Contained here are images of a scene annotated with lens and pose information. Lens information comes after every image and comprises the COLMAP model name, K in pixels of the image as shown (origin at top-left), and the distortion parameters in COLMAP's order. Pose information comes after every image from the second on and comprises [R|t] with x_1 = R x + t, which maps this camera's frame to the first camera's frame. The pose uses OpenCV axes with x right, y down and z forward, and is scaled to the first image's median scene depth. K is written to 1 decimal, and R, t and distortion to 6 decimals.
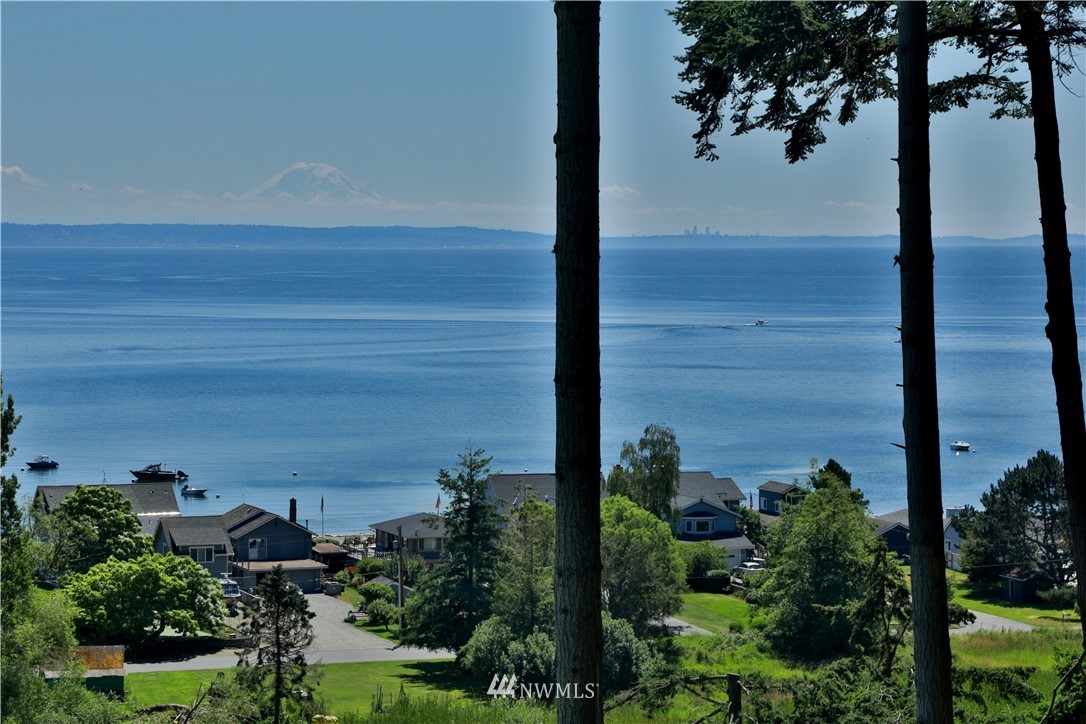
lens RADIAL K [[3360.3, 0, 548.5], [0, 3360.3, 363.0], [0, 0, 1]] dist [0.682200, 0.000000]
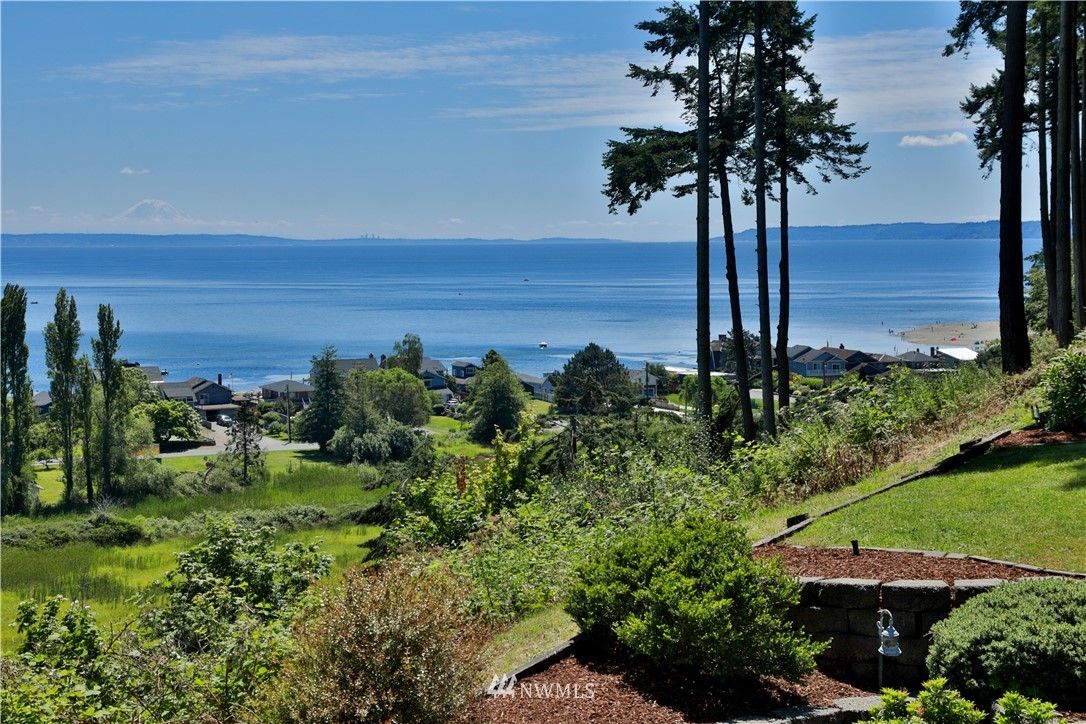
lens RADIAL K [[1960.7, 0, 545.7], [0, 1960.7, 352.1], [0, 0, 1]] dist [0.220980, 0.000000]
pose [[0.985490, -0.015717, 0.169006, -0.091548], [0.012256, 0.999694, 0.021501, 0.005539], [-0.169292, -0.019117, 0.985380, -0.189160]]
